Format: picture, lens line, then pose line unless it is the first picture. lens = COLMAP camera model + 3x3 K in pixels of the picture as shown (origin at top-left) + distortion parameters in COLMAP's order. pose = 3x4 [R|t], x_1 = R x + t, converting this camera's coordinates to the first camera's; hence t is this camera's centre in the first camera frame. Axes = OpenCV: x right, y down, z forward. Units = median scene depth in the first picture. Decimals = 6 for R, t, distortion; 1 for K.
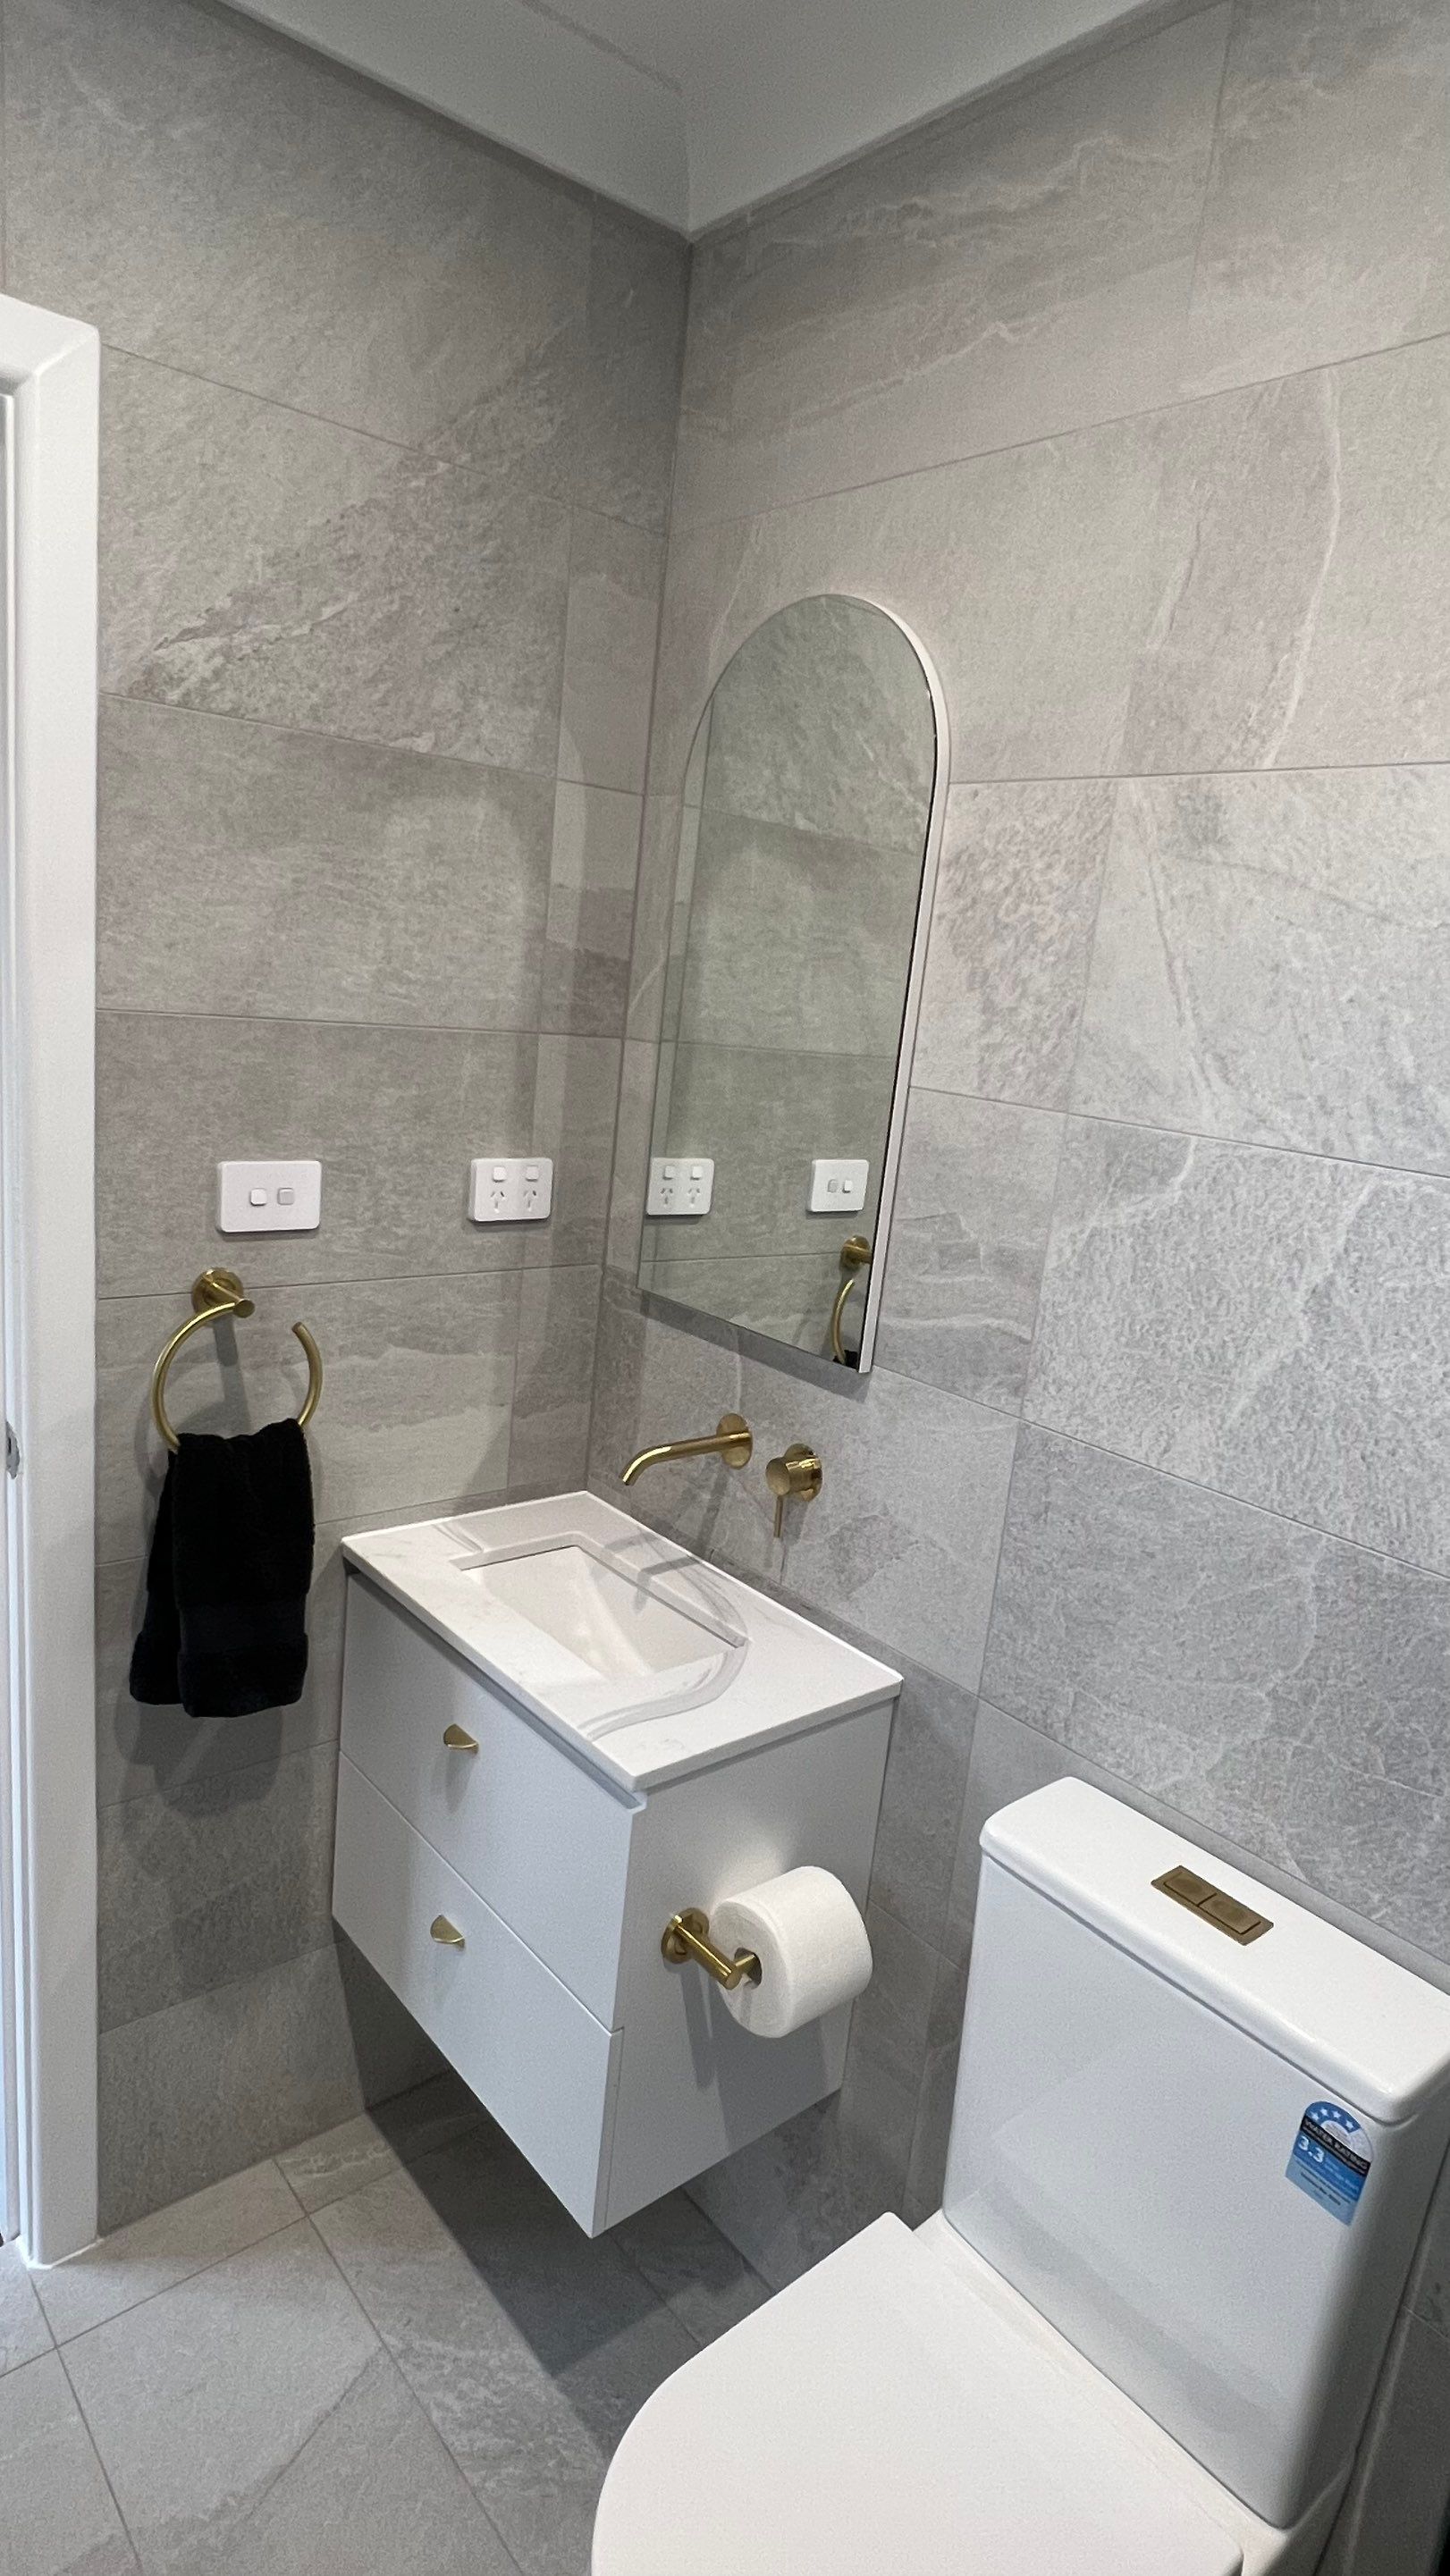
lens RADIAL K [[1424.7, 0, 721.7], [0, 1424.7, 1281.0], [0, 0, 1]] dist [0.001550, -0.001967]
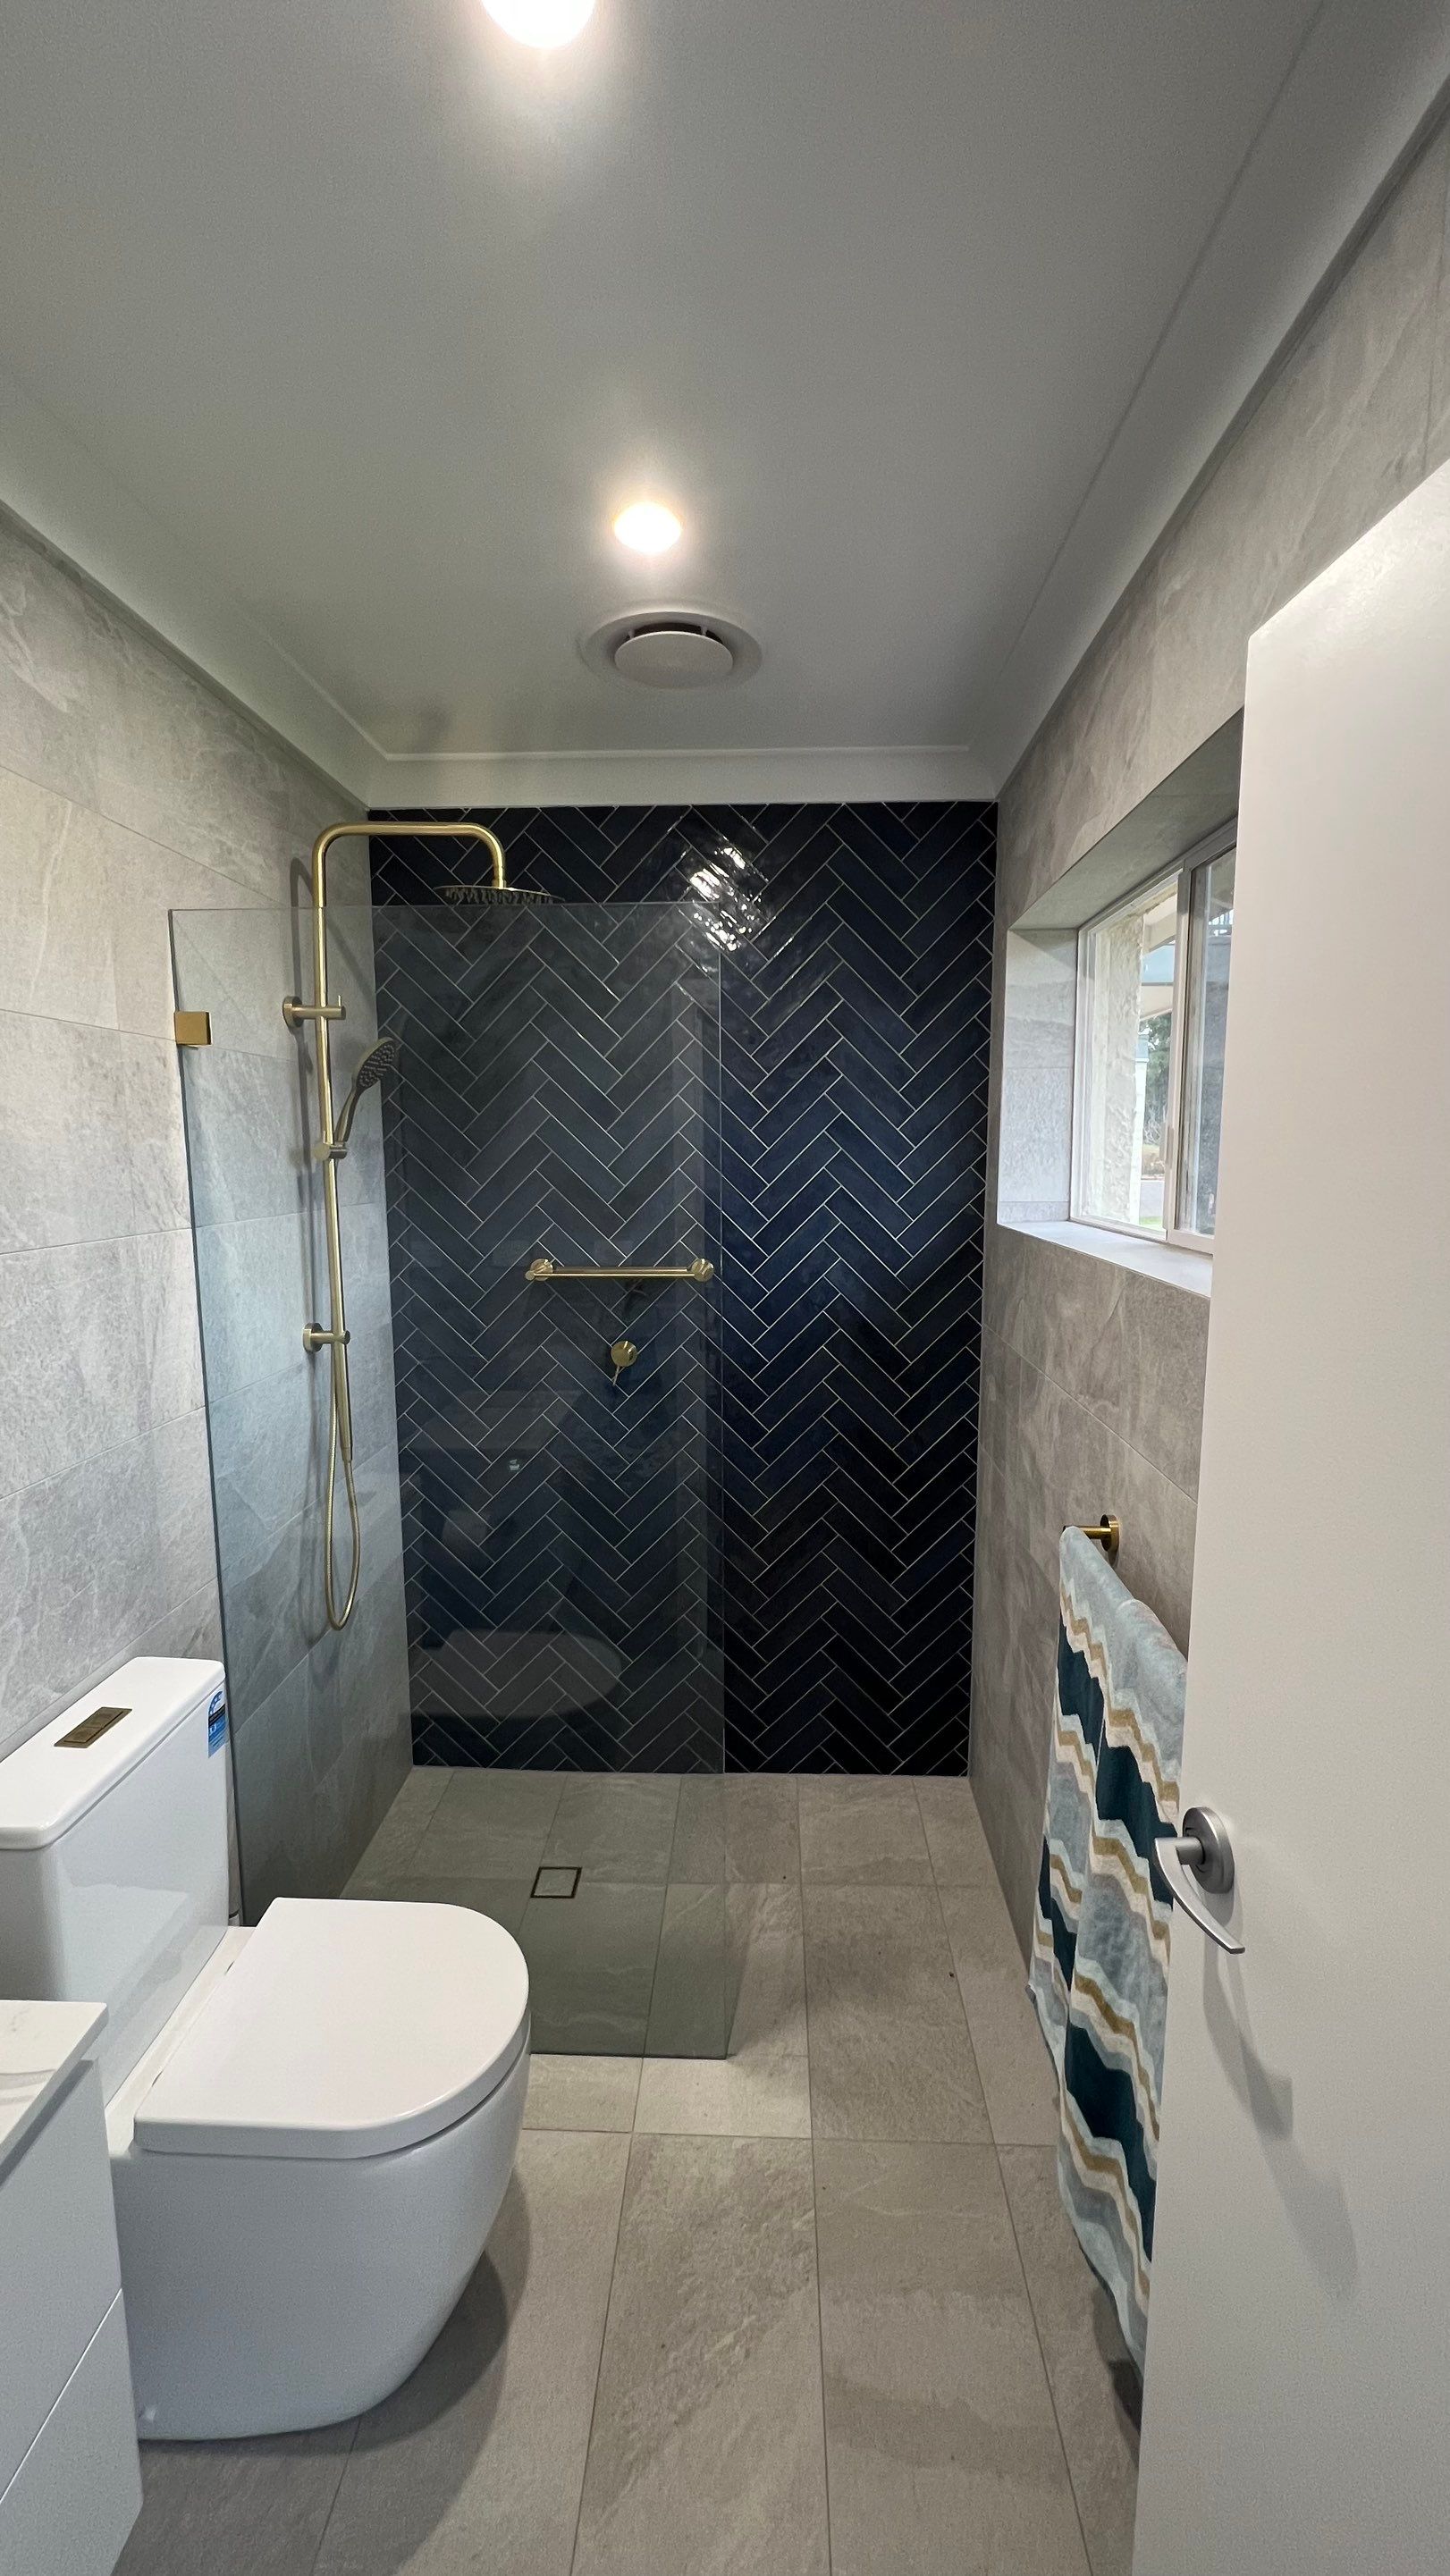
lens RADIAL K [[1031.9, 0, 729.2], [0, 1031.9, 1283.3], [0, 0, 1]] dist [0.000997, 0.000627]
pose [[-0.734758, -0.179873, 0.654046, -0.658552], [0.080493, 0.934269, 0.347365, -0.284619], [-0.673537, 0.307876, -0.671983, 0.914640]]
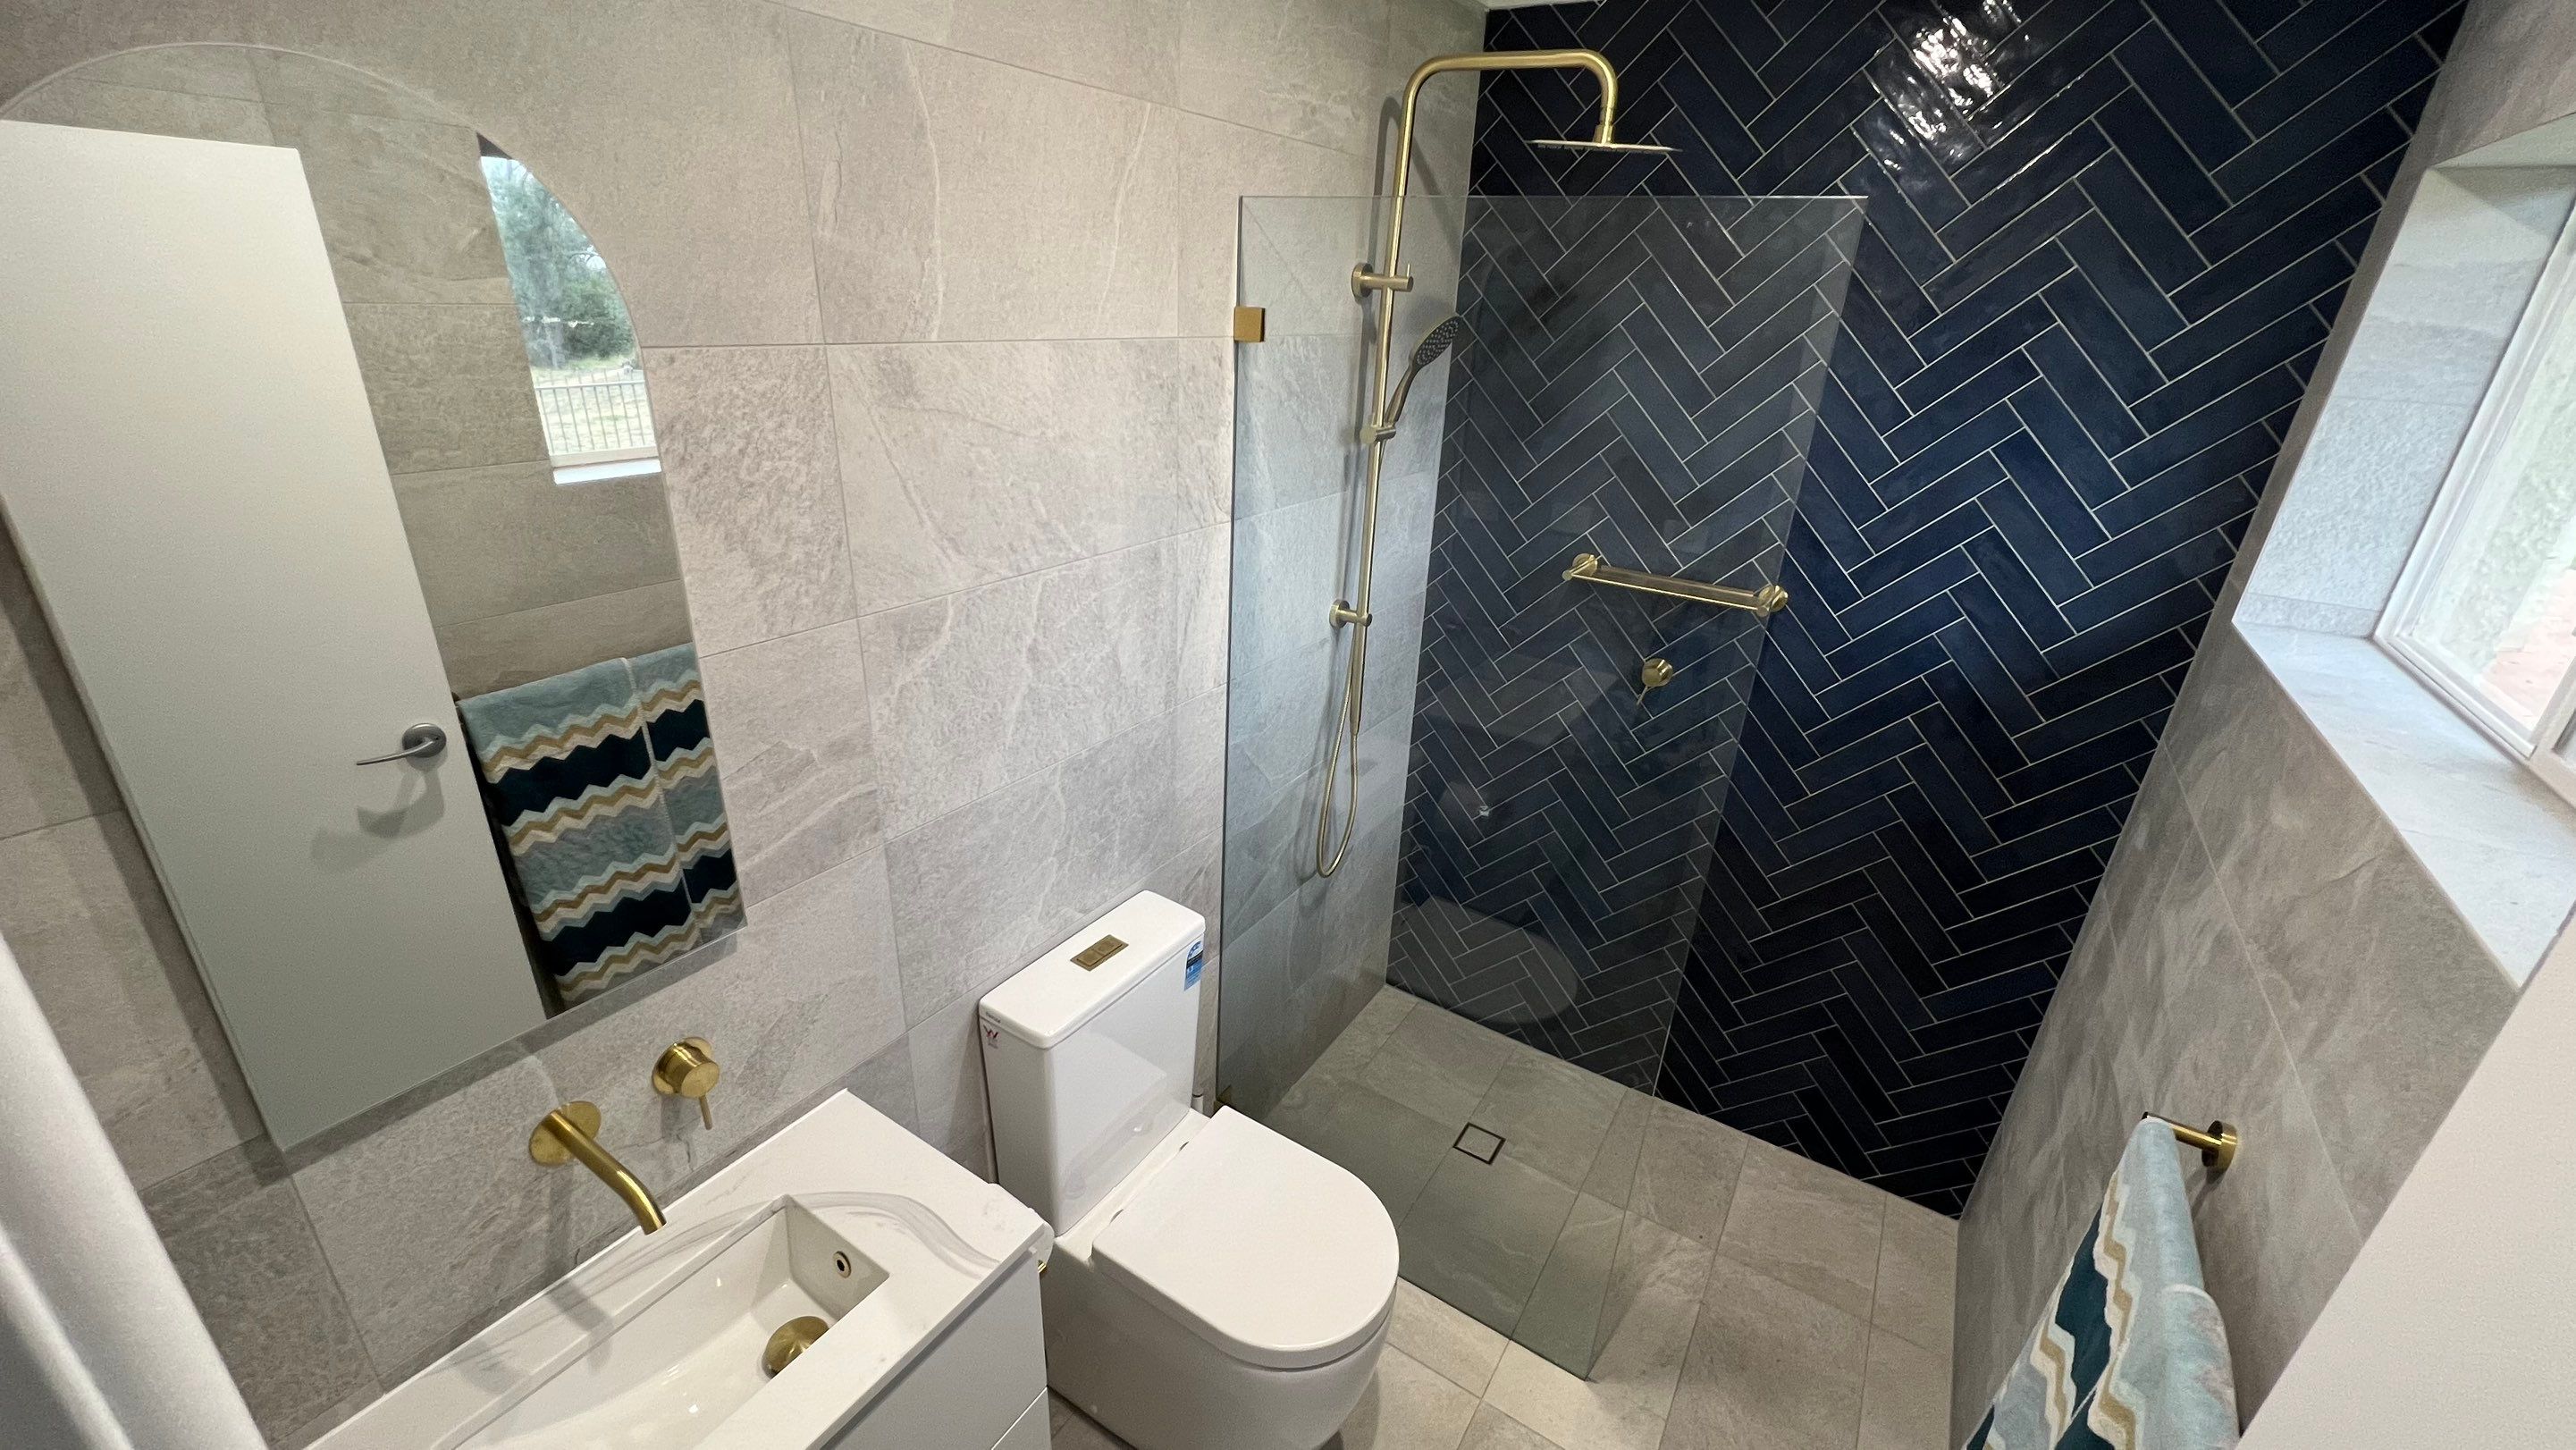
lens RADIAL K [[1030.8, 0, 1281.4], [0, 1030.8, 720.9], [0, 0, 1]] dist [-0.001184, 0.000151]
pose [[-0.287455, -0.470611, 0.834203, -0.593719], [0.132964, 0.842922, 0.521348, -0.416479], [-0.948520, 0.260783, -0.179727, 0.749487]]
